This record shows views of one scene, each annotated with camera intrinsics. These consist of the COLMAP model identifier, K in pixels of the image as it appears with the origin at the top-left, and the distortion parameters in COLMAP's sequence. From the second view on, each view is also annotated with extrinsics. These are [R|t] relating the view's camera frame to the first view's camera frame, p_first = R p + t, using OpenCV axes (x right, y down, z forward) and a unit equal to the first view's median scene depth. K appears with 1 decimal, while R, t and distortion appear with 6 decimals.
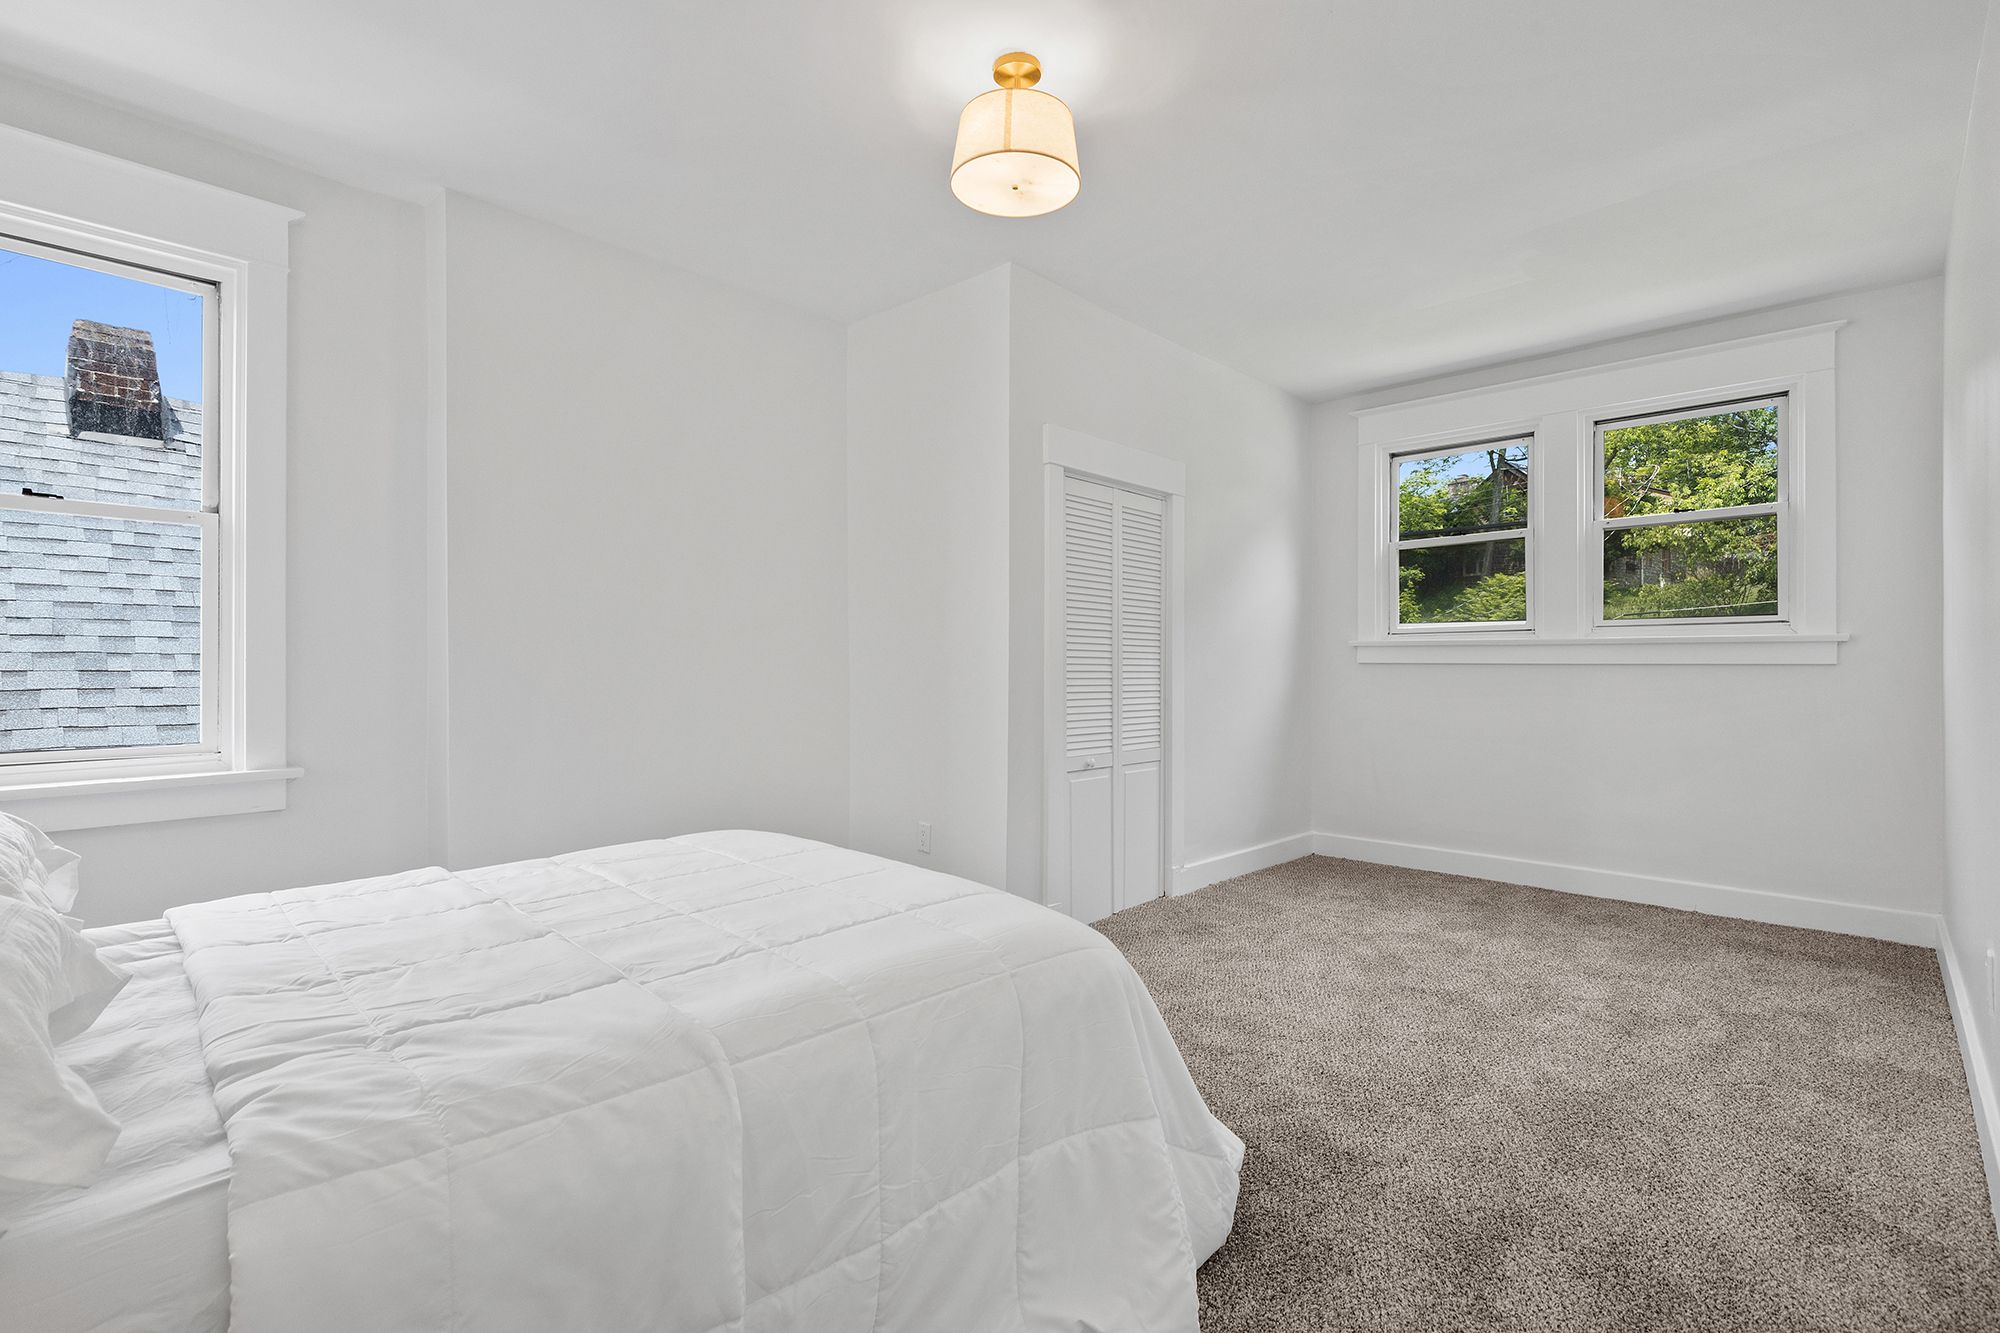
lens RADIAL K [[910.8, 0, 1007.2], [0, 910.8, 668.4], [0, 0, 1]] dist [0.002619, 0.000069]
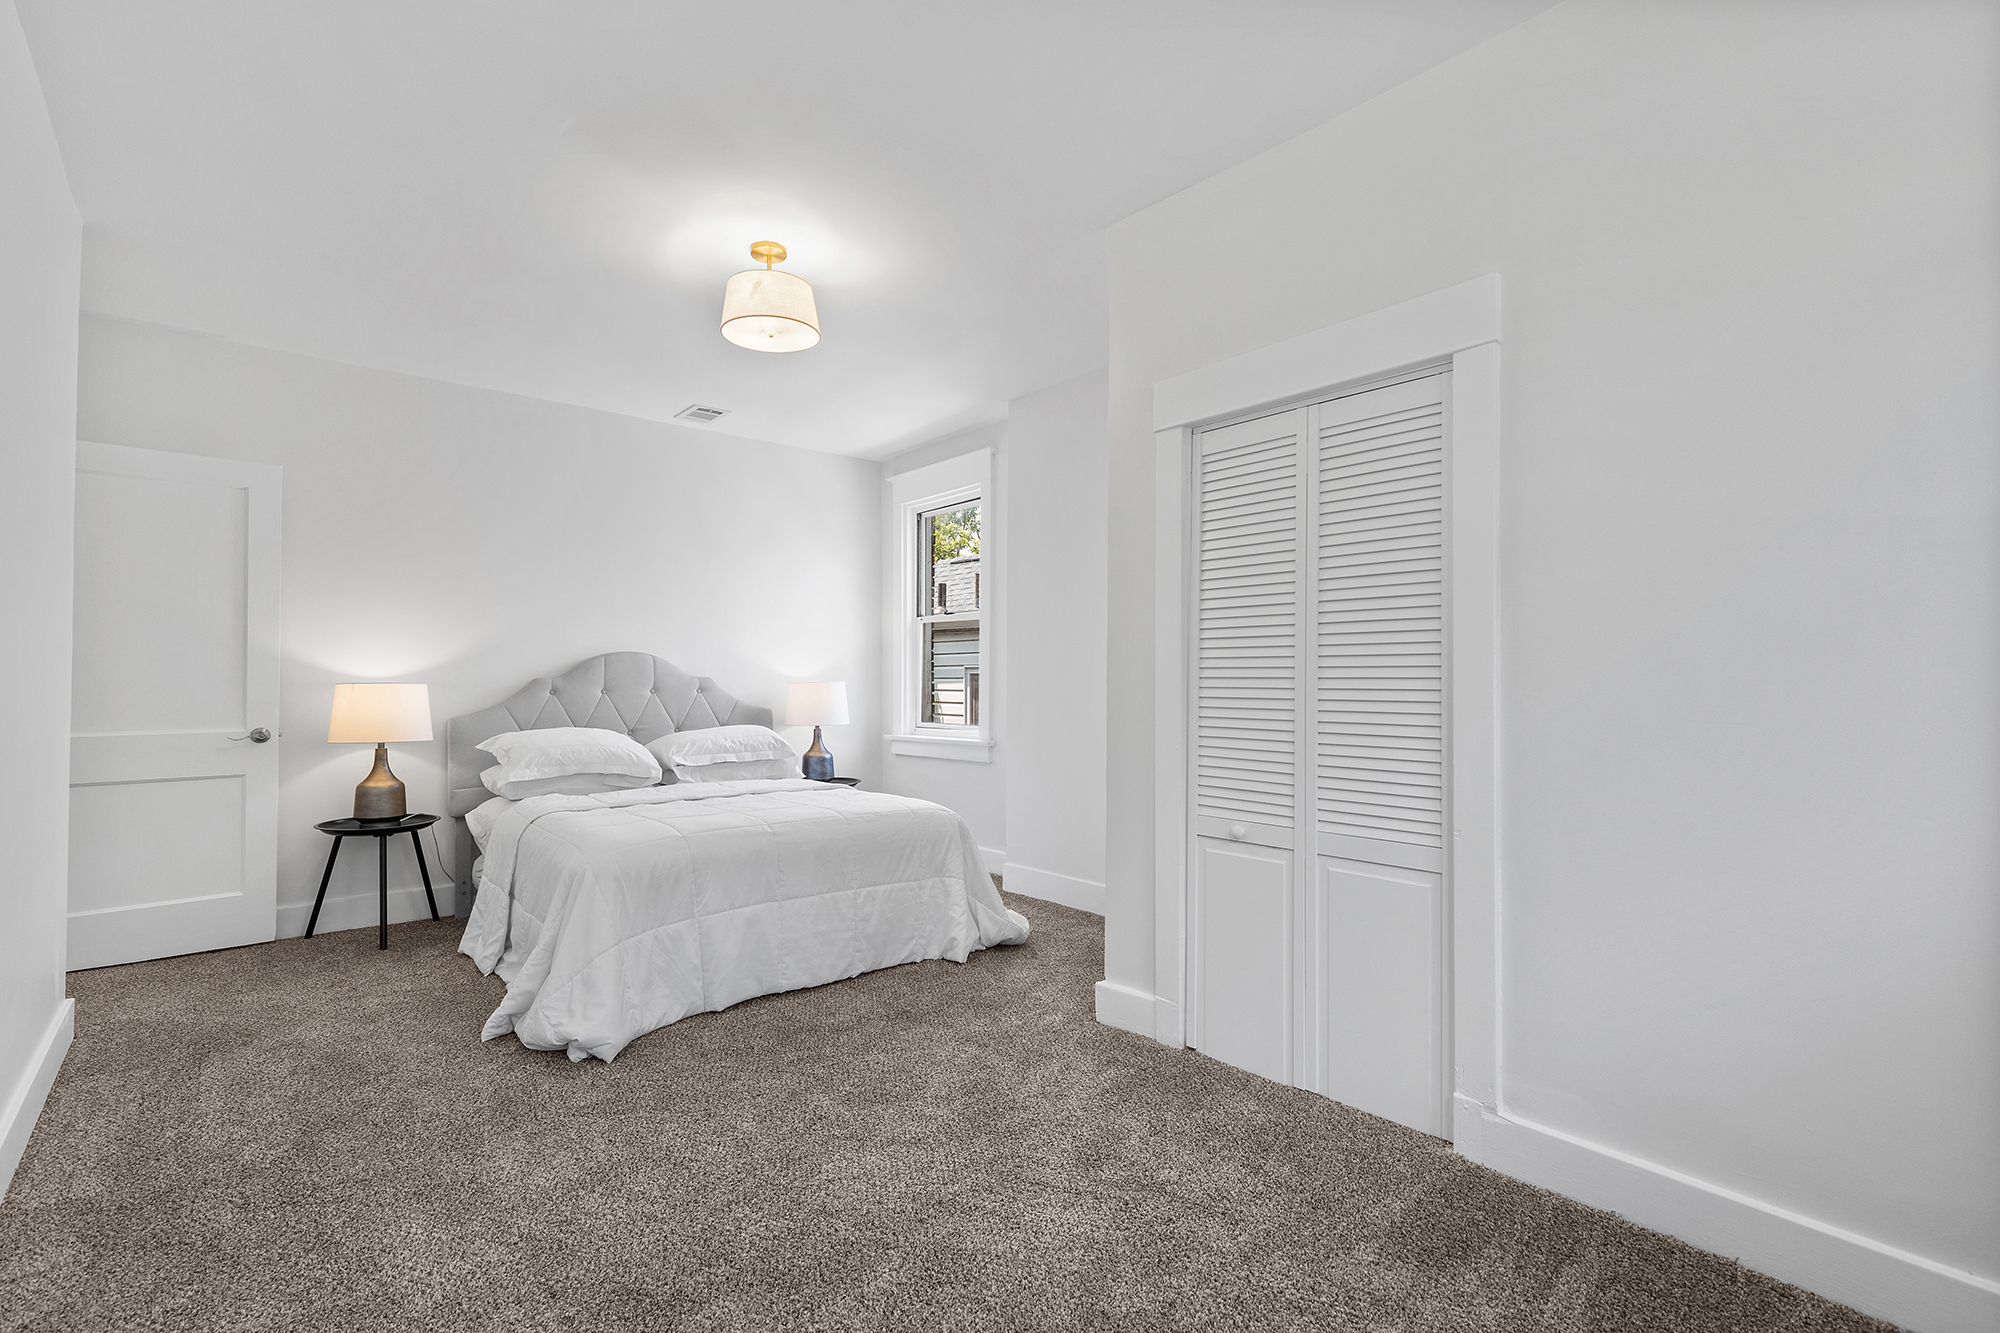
lens RADIAL K [[910.8, 0, 1007.2], [0, 910.8, 668.4], [0, 0, 1]] dist [0.002619, 0.000069]
pose [[-0.108712, -0.017453, -0.993920, 0.771233], [-0.003325, 0.999847, -0.017193, -0.006487], [0.994068, 0.001436, -0.108754, 0.878826]]
